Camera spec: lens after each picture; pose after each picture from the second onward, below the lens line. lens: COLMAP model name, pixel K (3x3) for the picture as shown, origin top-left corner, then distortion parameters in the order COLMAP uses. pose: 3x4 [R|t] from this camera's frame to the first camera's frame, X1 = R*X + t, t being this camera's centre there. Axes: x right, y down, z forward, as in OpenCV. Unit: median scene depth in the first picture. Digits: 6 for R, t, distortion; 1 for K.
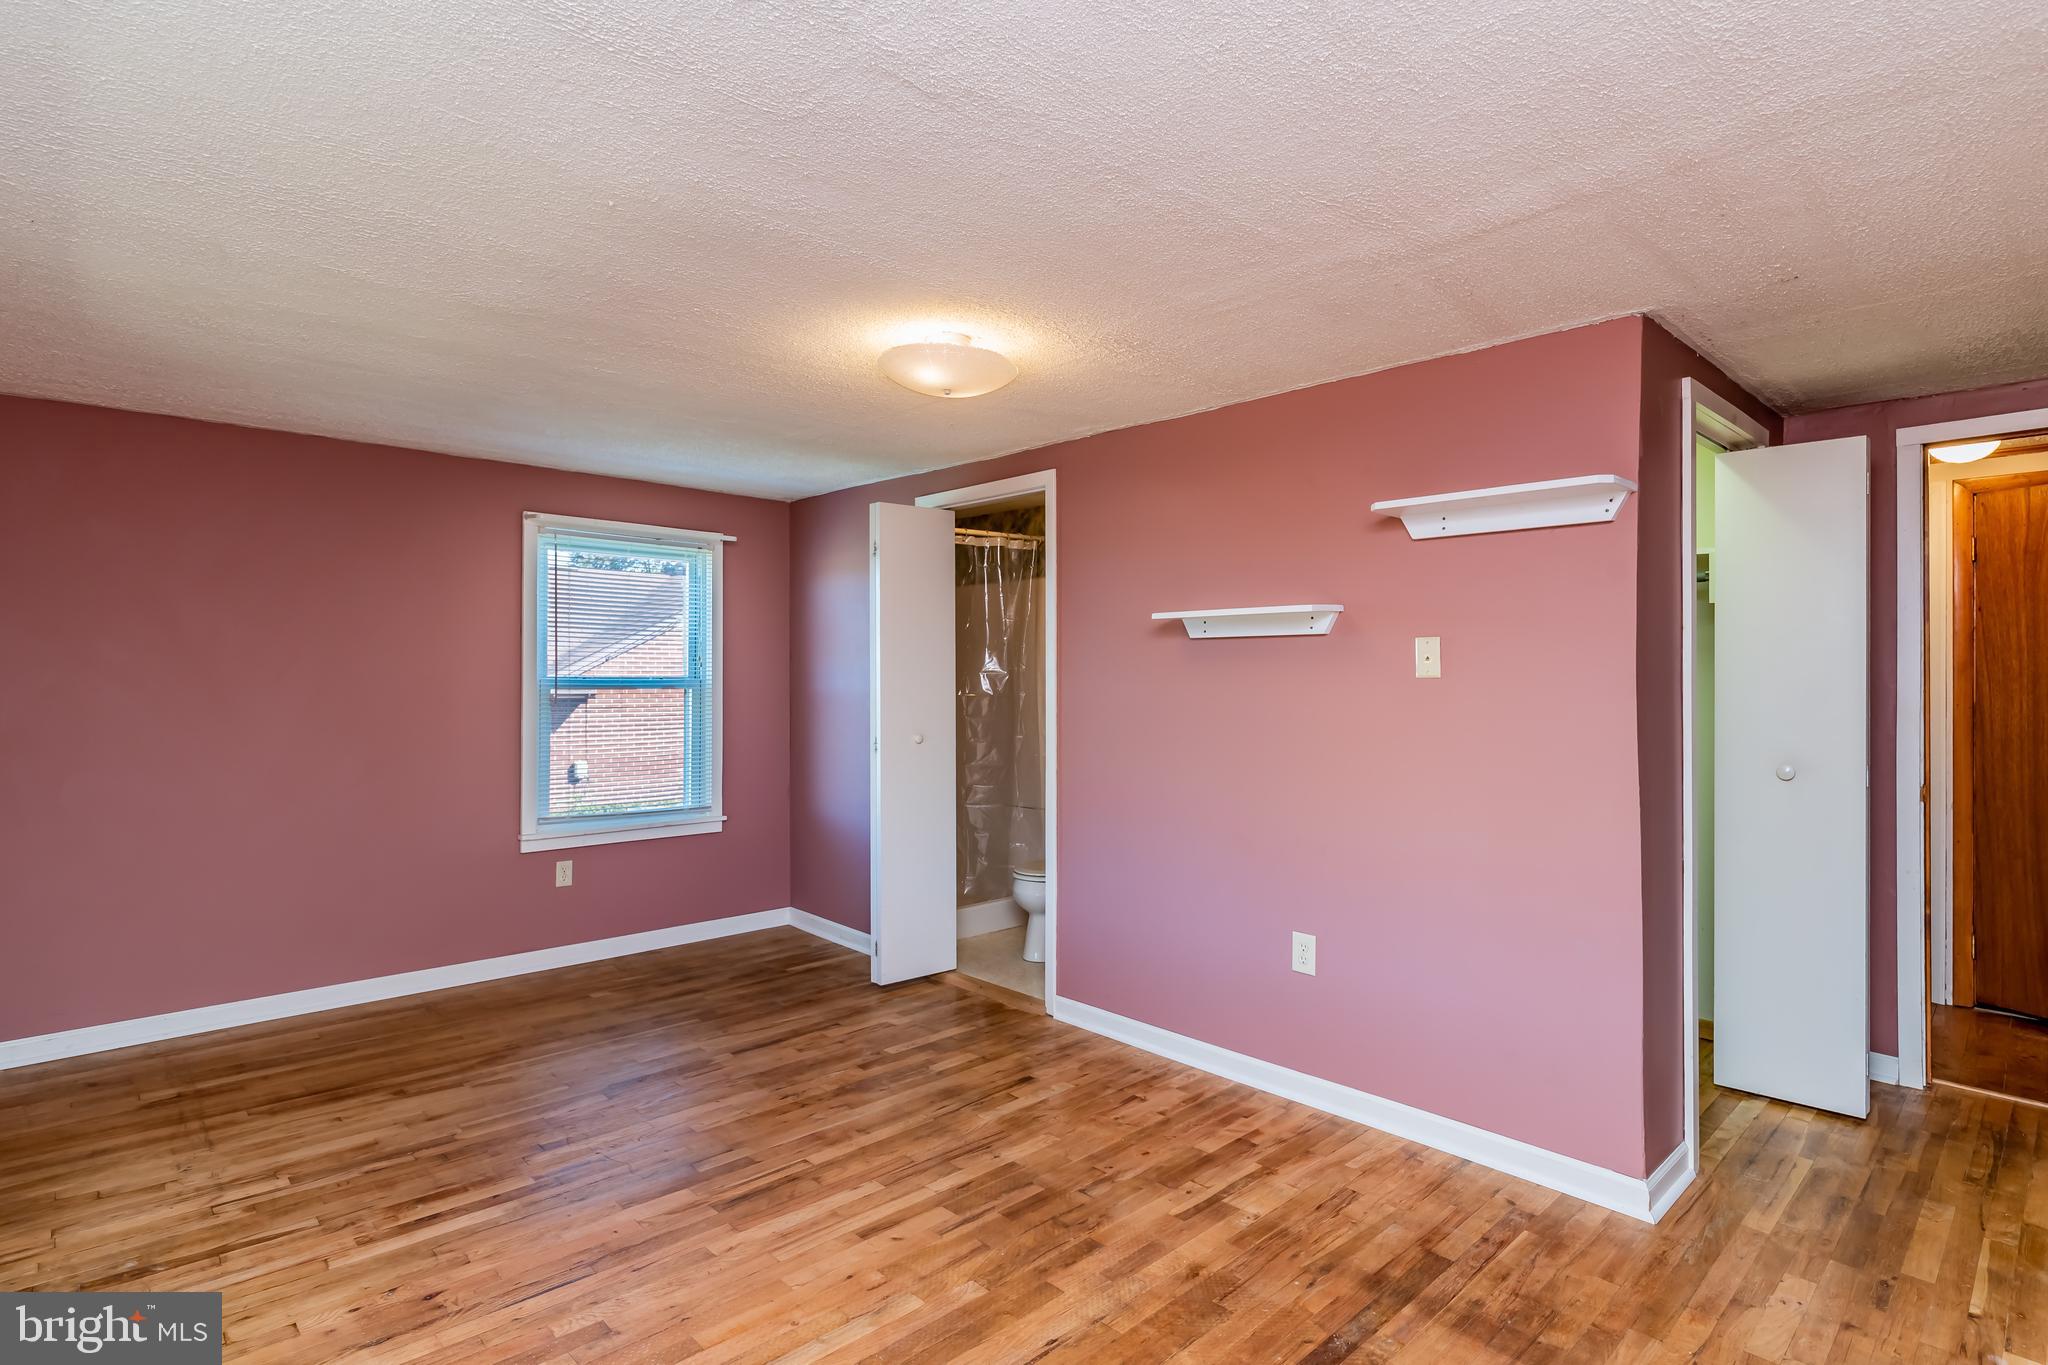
lens RADIAL K [[1012.5, 0, 1041.9], [0, 1012.5, 678.3], [0, 0, 1]] dist [-0.000177, -0.000522]
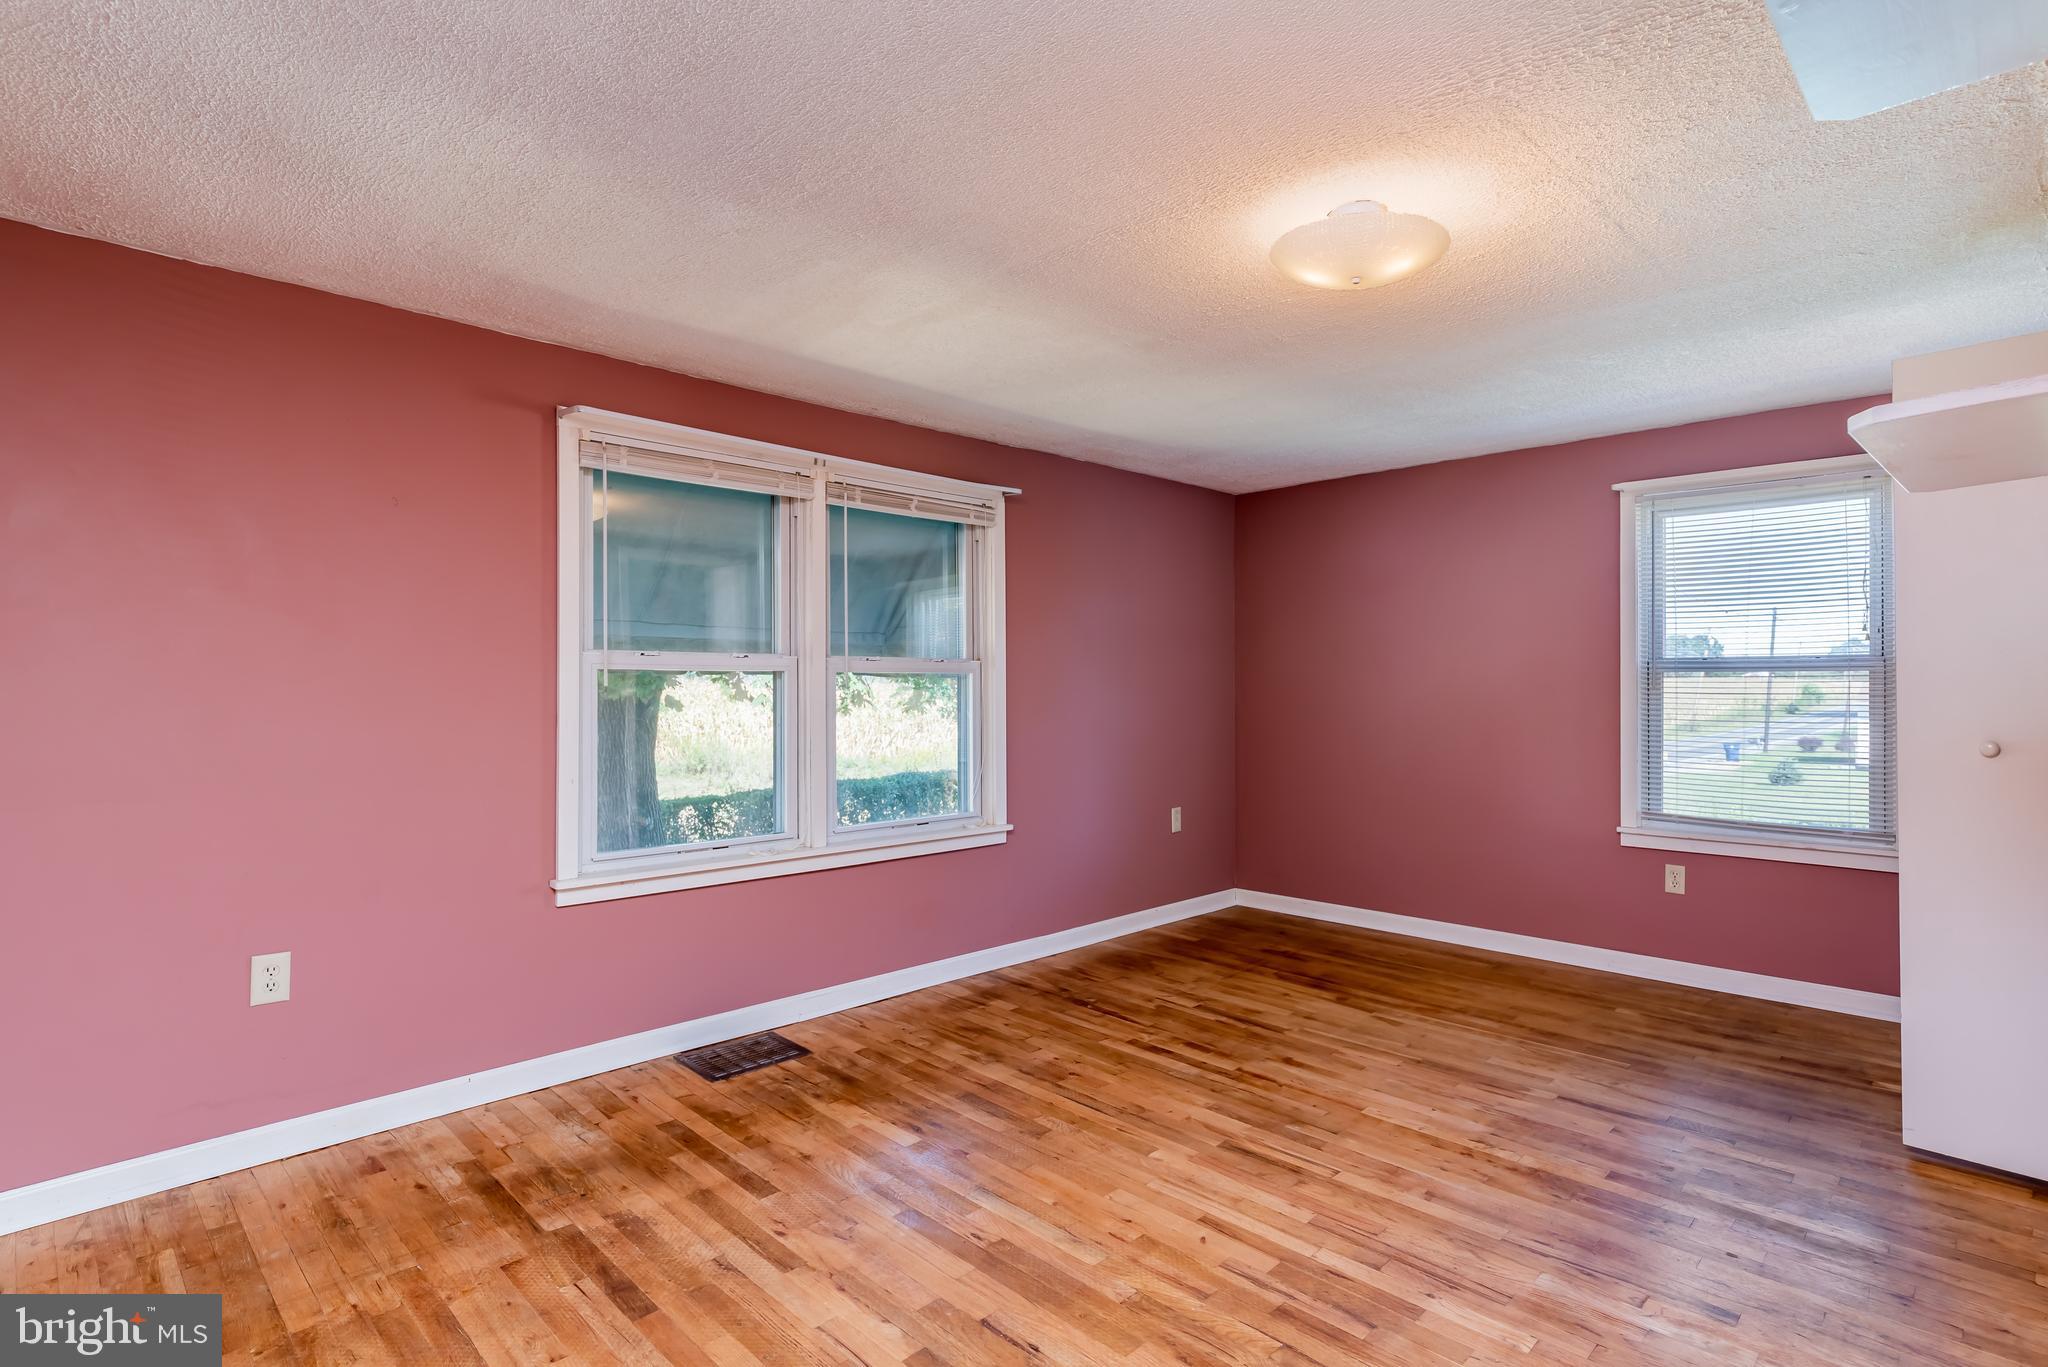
lens RADIAL K [[1012.5, 0, 1042.0], [0, 1012.5, 685.6], [0, 0, 1]] dist [-0.000177, -0.000522]
pose [[0.030969, 0.001080, -0.999520, 0.595681], [0.006729, 0.999977, 0.001289, 0.026349], [0.999498, -0.006765, 0.030961, 0.618010]]
